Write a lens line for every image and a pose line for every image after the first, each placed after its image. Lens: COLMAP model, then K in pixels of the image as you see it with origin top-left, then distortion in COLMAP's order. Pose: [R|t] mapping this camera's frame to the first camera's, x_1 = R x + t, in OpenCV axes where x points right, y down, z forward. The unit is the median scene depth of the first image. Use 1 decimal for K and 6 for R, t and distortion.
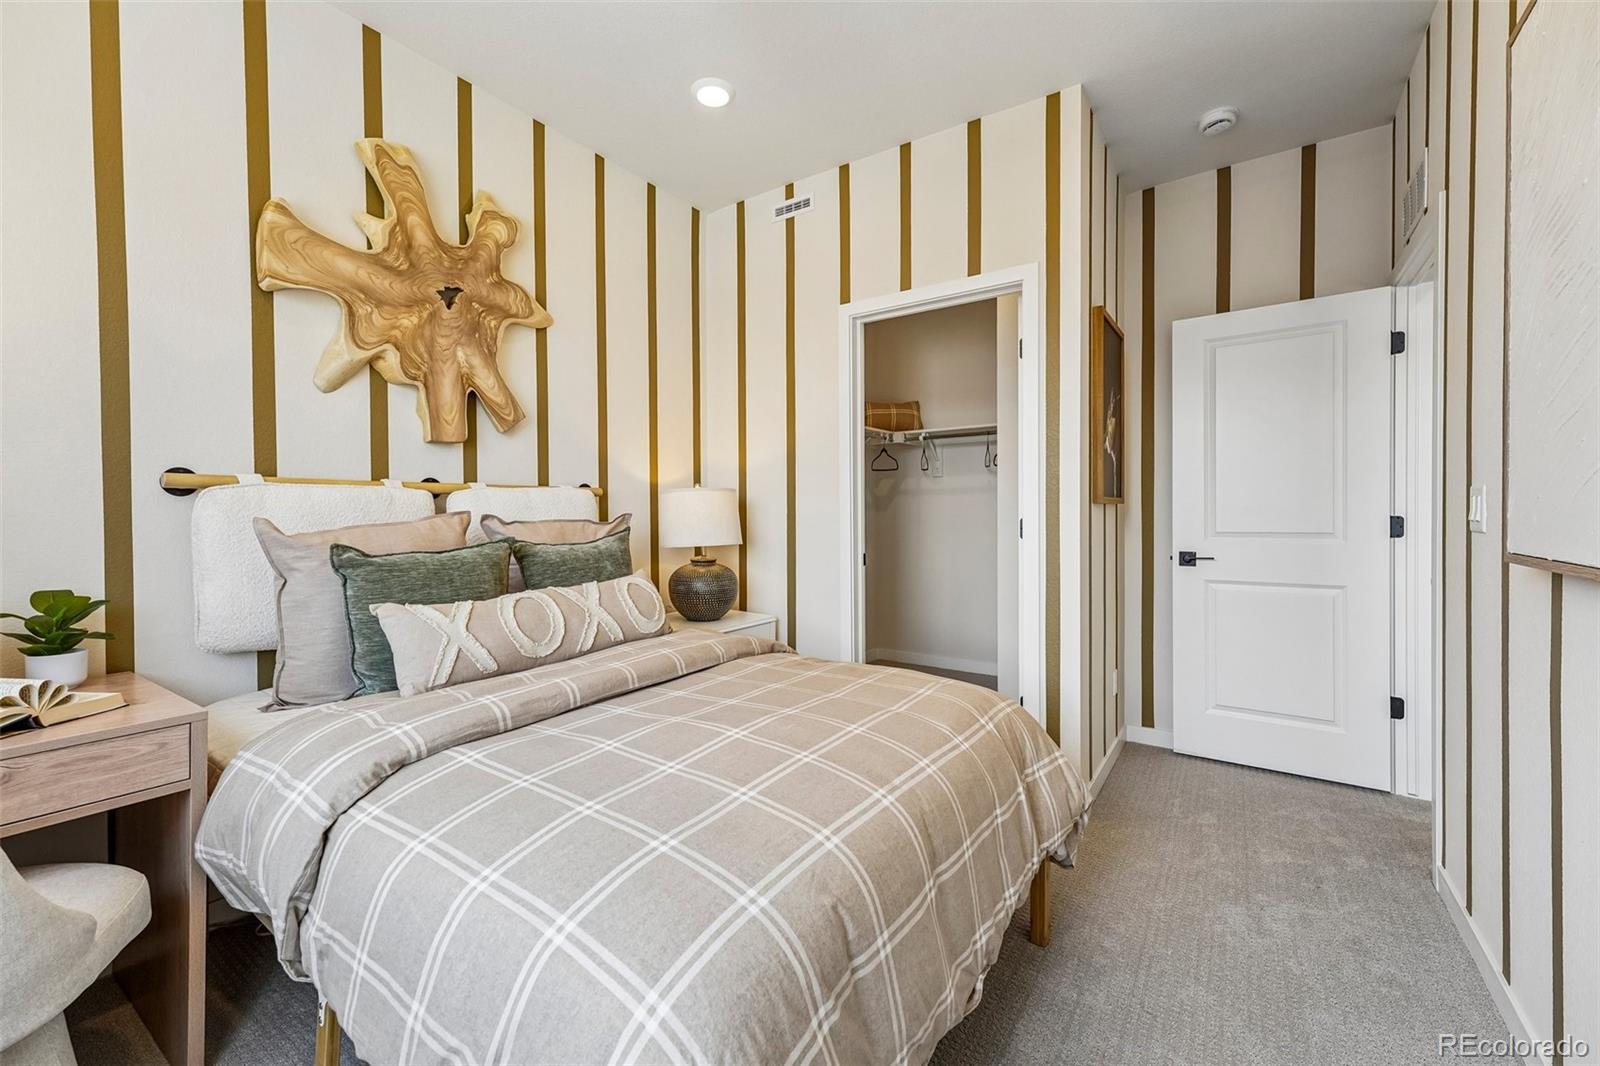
lens RADIAL K [[653.0, 0, 795.3], [0, 653.0, 531.9], [0, 0, 1]] dist [0.004153, 0.000367]
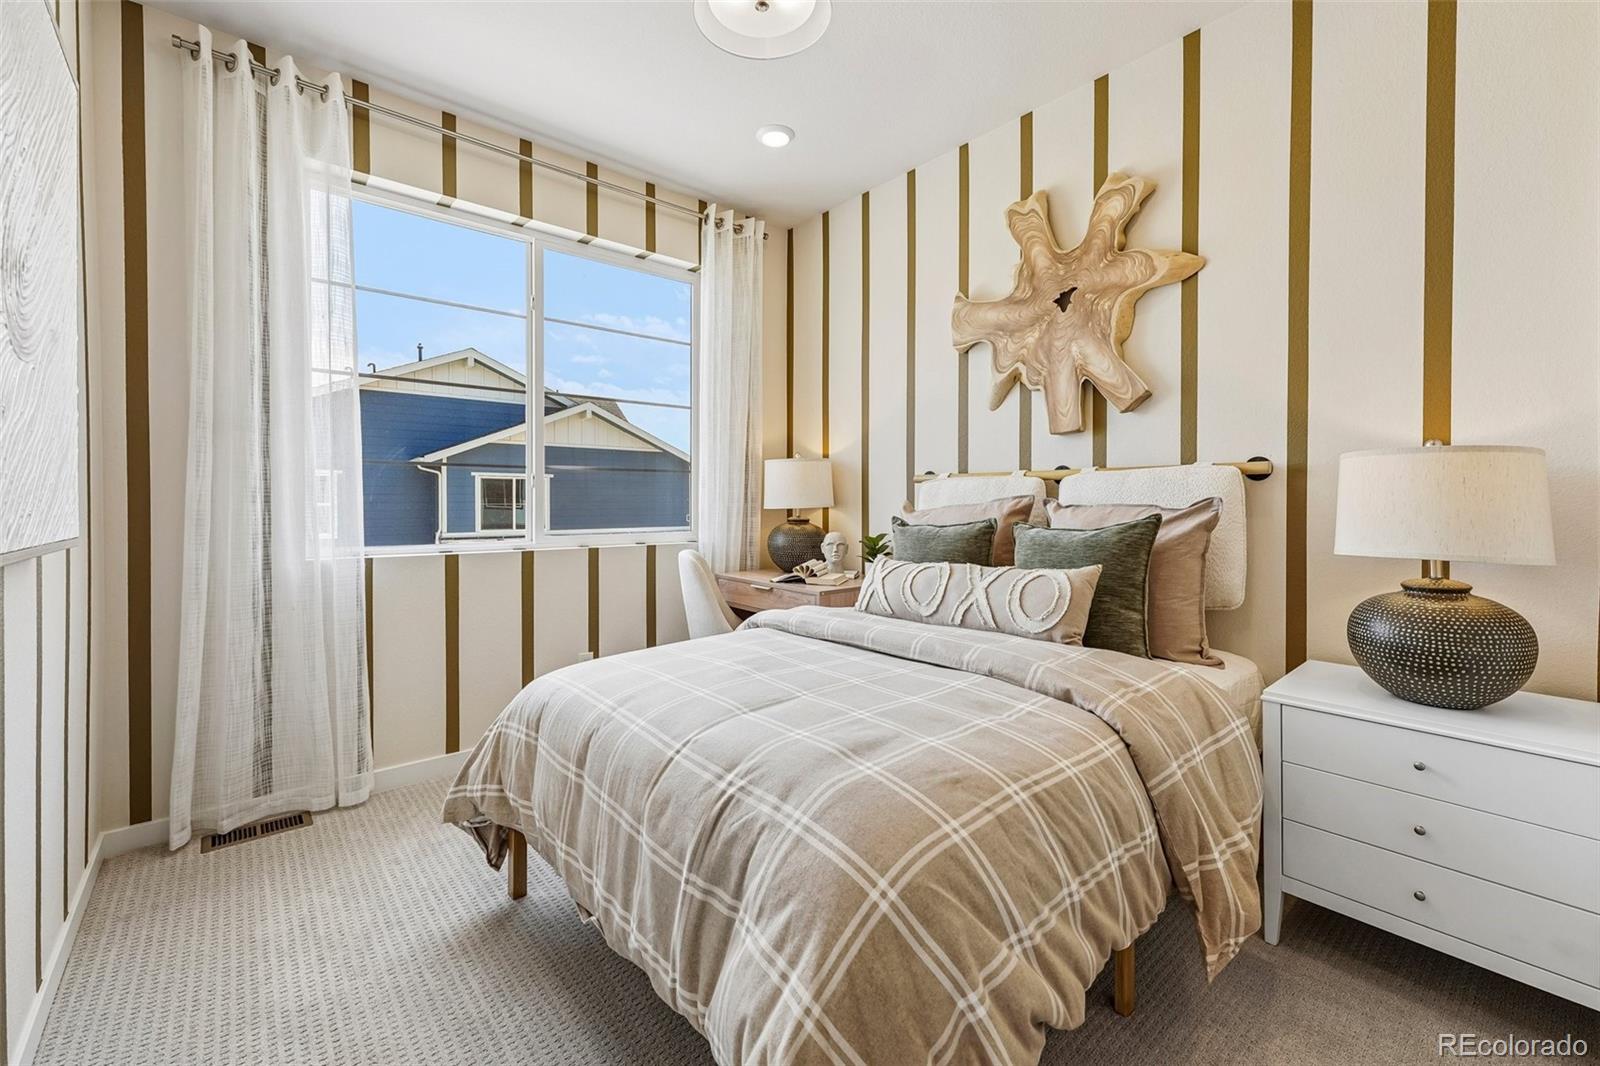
lens RADIAL K [[655.0, 0, 794.1], [0, 655.0, 527.4], [0, 0, 1]] dist [-0.001535, -0.000156]
pose [[-0.257352, 0.046043, -0.965220, 0.672977], [-0.024752, 0.998222, 0.054217, -0.026288], [0.966001, 0.037844, -0.255755, 0.858439]]
